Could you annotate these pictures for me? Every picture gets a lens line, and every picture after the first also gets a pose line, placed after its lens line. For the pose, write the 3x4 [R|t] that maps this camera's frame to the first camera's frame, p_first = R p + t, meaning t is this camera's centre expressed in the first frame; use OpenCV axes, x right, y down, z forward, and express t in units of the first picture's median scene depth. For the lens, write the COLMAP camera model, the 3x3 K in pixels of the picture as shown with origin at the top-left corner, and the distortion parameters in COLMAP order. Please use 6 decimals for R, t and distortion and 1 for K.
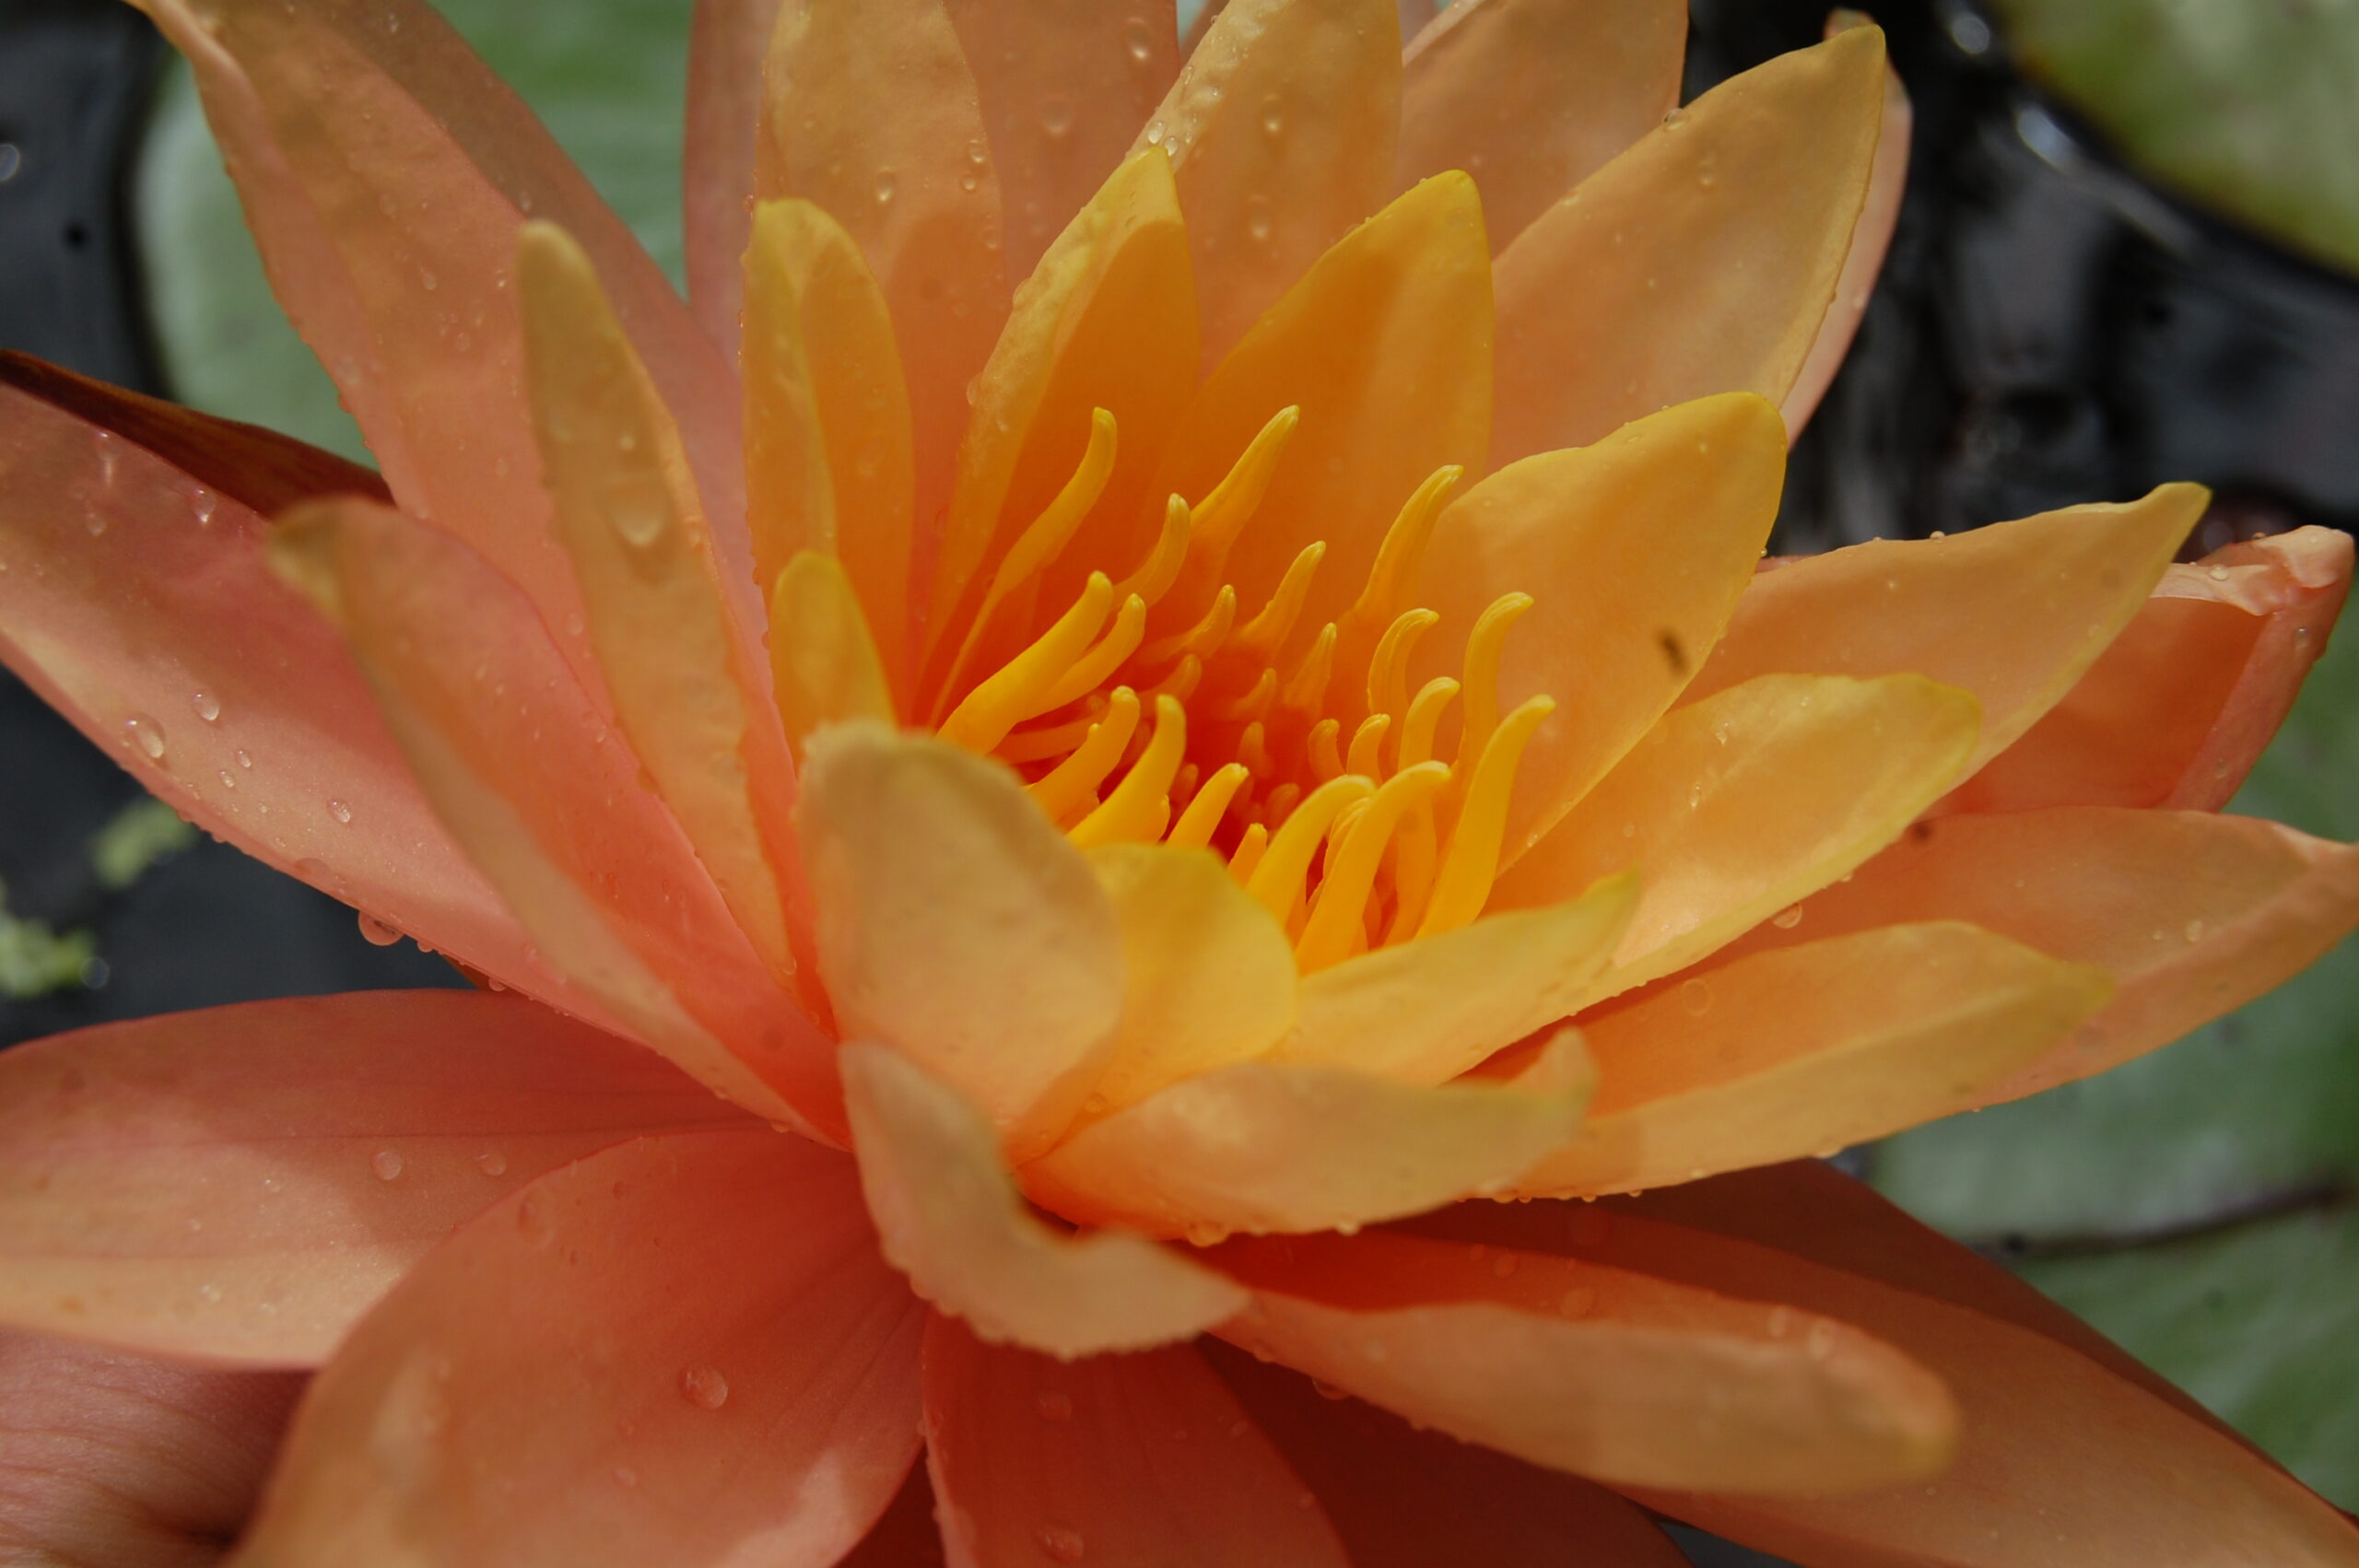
lens RADIAL K [[3976.0, 0, 1179.5], [0, 3976.0, 784.0], [0, 0, 1]] dist [-0.046242, -0.188511]
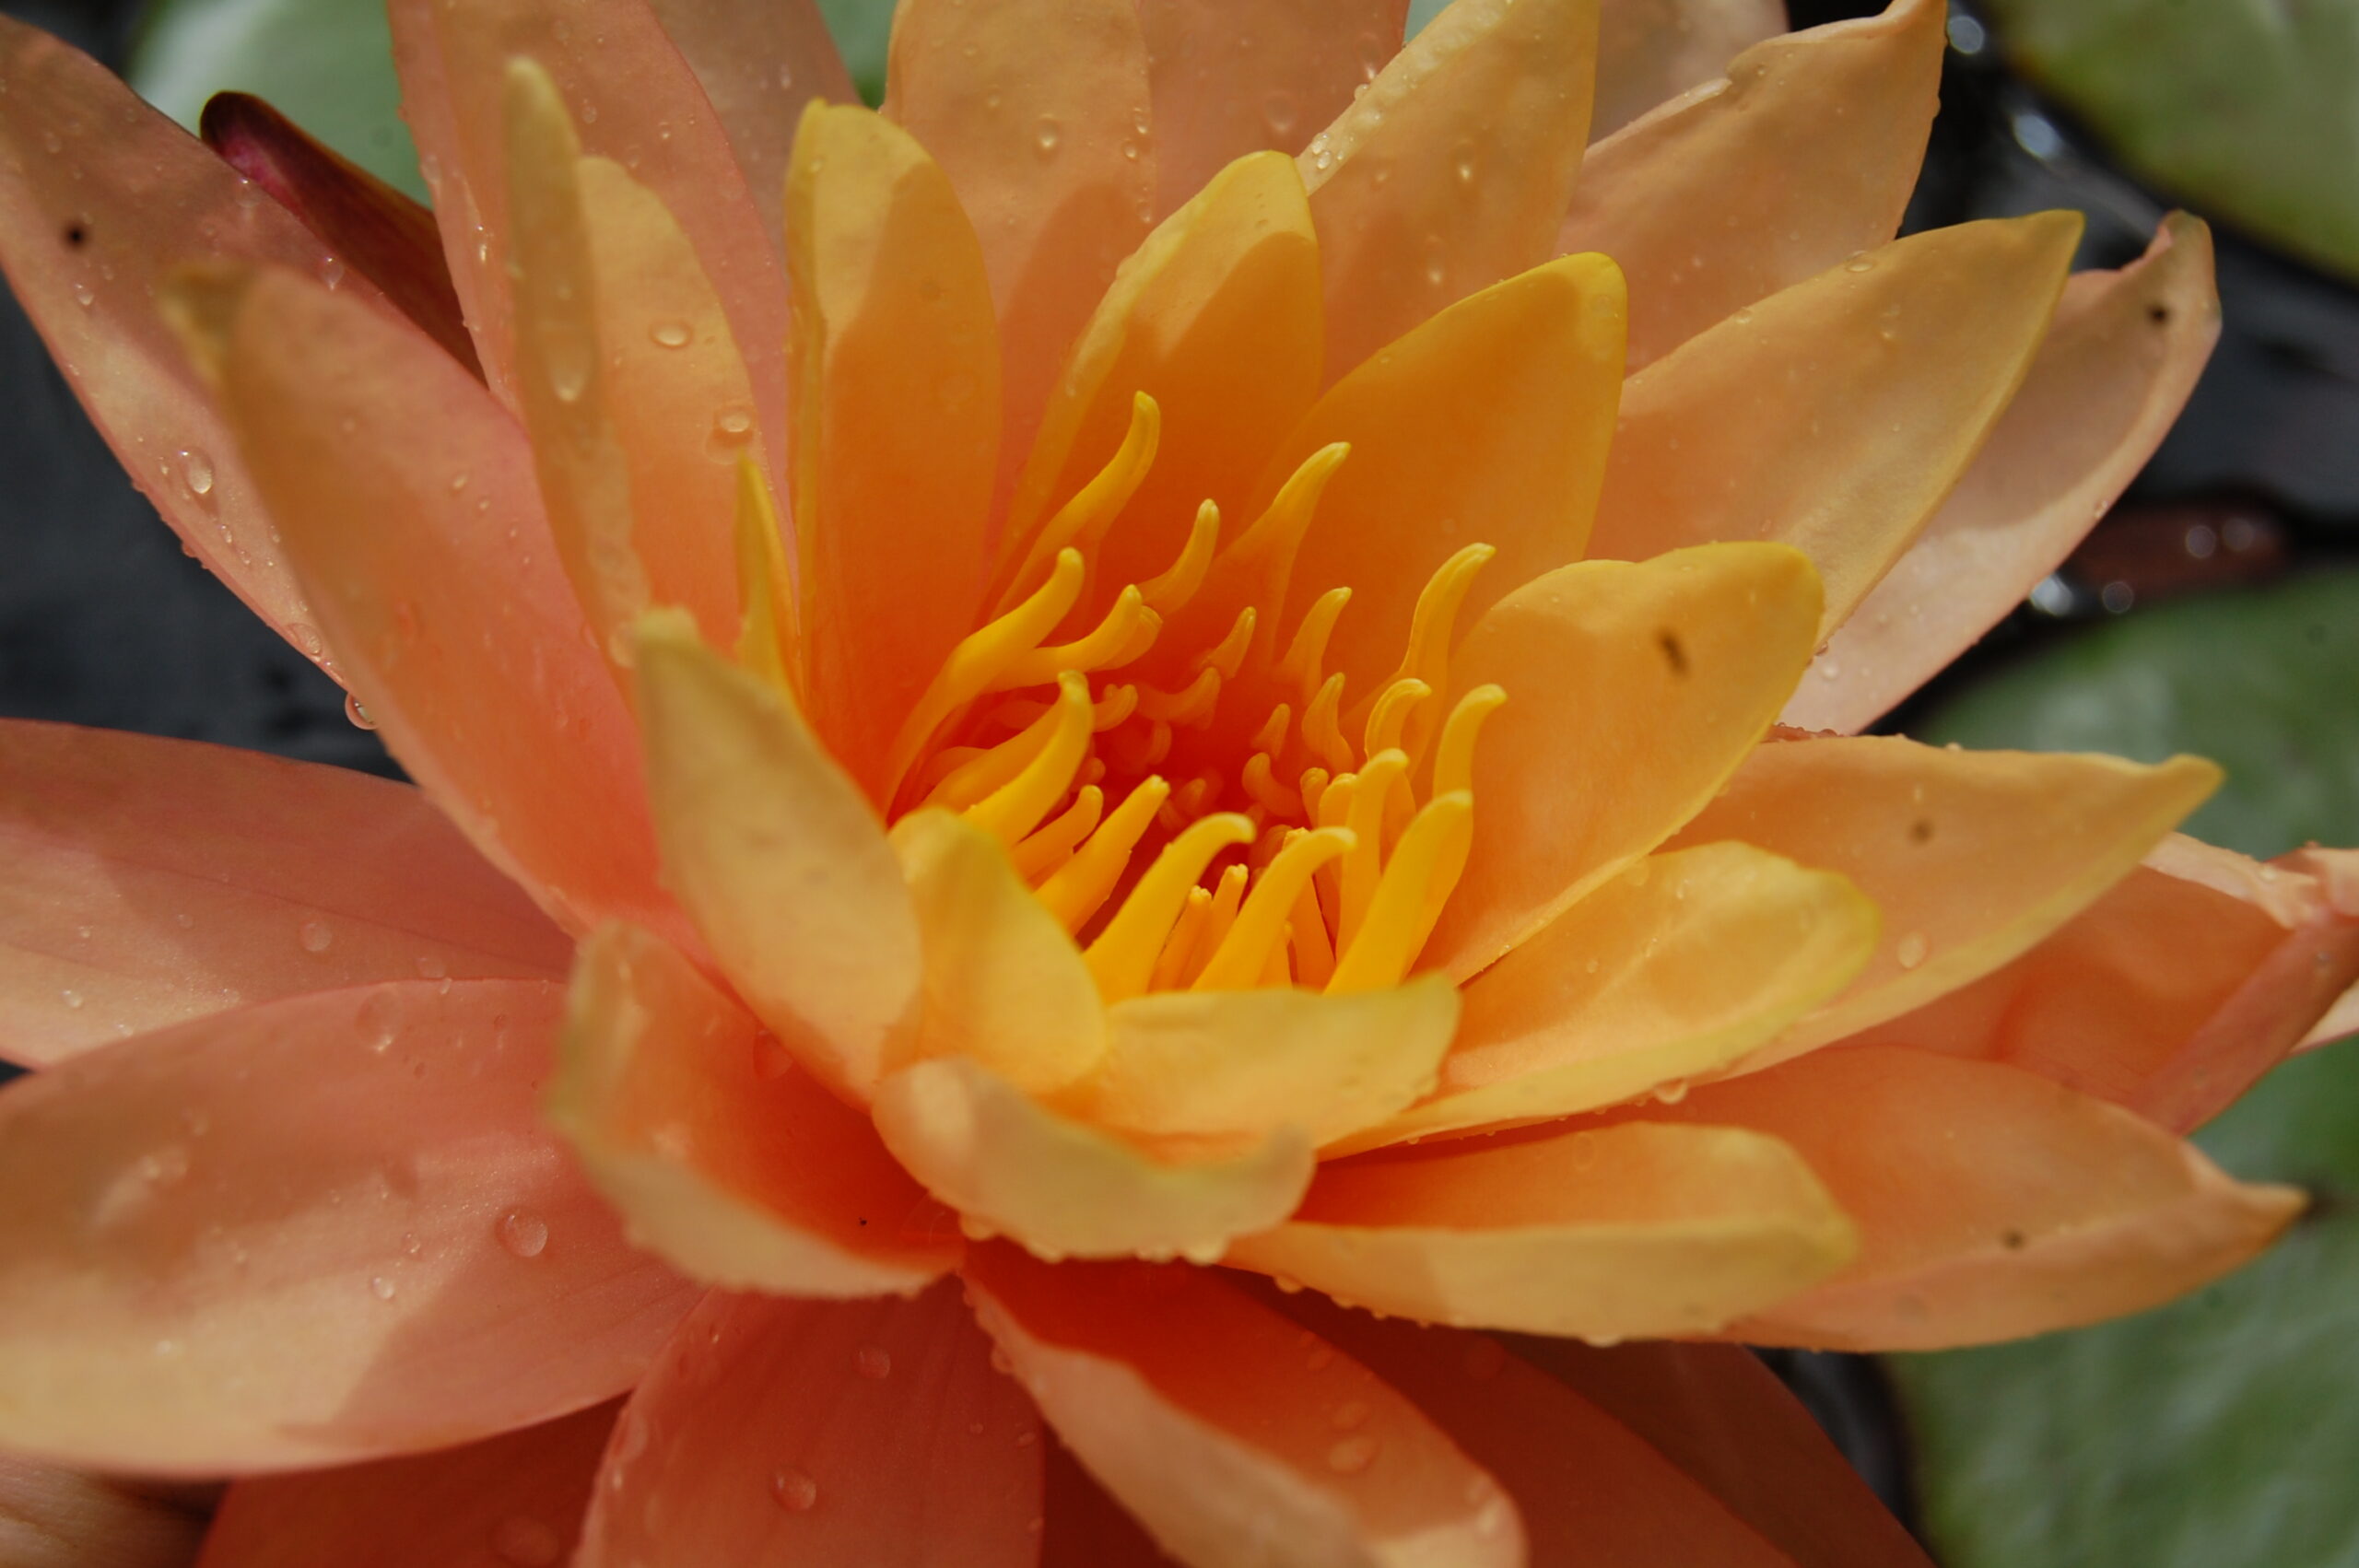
lens RADIAL K [[3949.3, 0, 1128.2], [0, 3949.3, 777.2], [0, 0, 1]] dist [-0.008757, -0.048188]
pose [[0.935914, 0.269698, -0.226556, 0.216178], [-0.272109, 0.962034, 0.021136, -0.022278], [0.223655, 0.041866, 0.973769, 0.050843]]
